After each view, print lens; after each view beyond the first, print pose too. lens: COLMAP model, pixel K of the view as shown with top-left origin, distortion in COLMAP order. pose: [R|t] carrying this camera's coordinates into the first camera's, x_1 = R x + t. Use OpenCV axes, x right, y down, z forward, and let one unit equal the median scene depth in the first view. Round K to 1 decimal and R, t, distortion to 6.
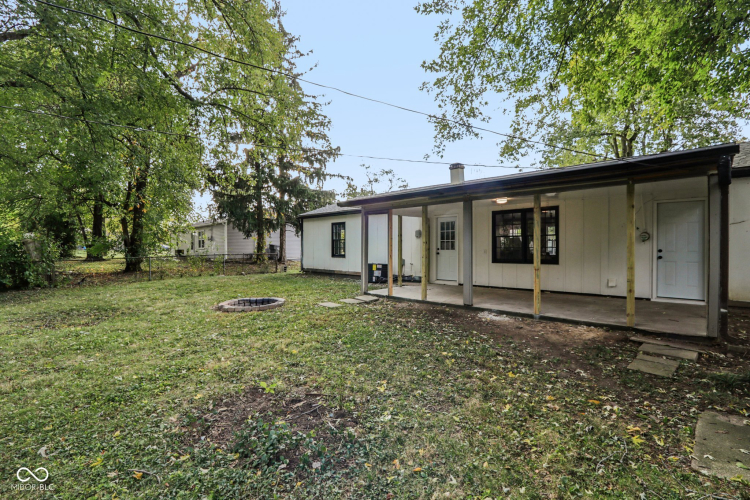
lens RADIAL K [[350.6, 0, 375.0], [0, 350.6, 250.0], [0, 0, 1]] dist [-0.001377, -0.000135]
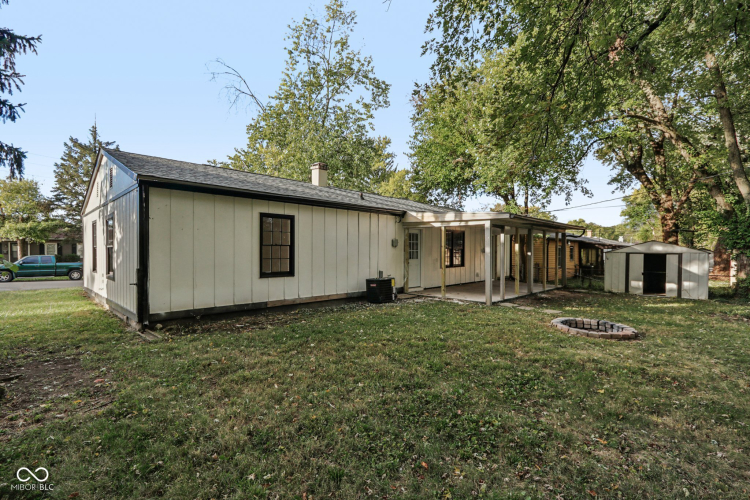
lens RADIAL K [[350.6, 0, 375.0], [0, 350.6, 250.0], [0, 0, 1]] dist [-0.001377, -0.000135]
pose [[-0.016778, 0.004357, 0.999850, -0.921847], [0.001192, 0.999990, -0.004338, -0.026048], [-0.999859, 0.001119, -0.016783, 1.186689]]
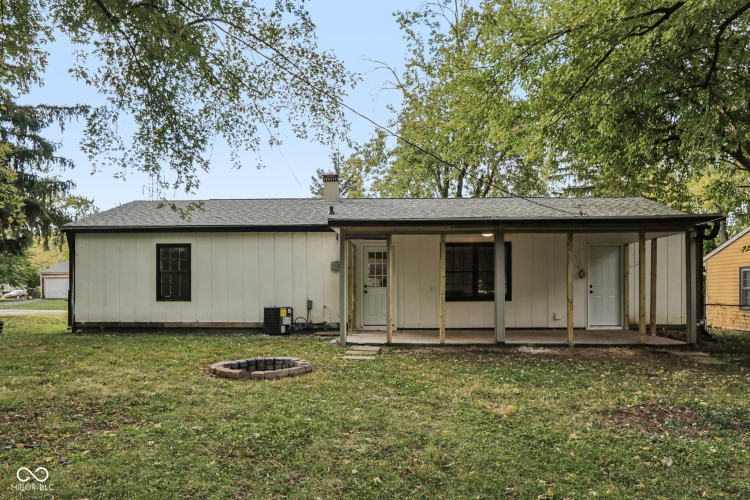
lens RADIAL K [[562.4, 0, 374.0], [0, 562.4, 287.1], [0, 0, 1]] dist [-0.002234, 0.001393]
pose [[0.749407, -0.001156, 0.662108, -0.683919], [0.006823, 0.999959, -0.005977, 0.007340], [-0.662074, 0.008997, 0.749384, 0.043827]]
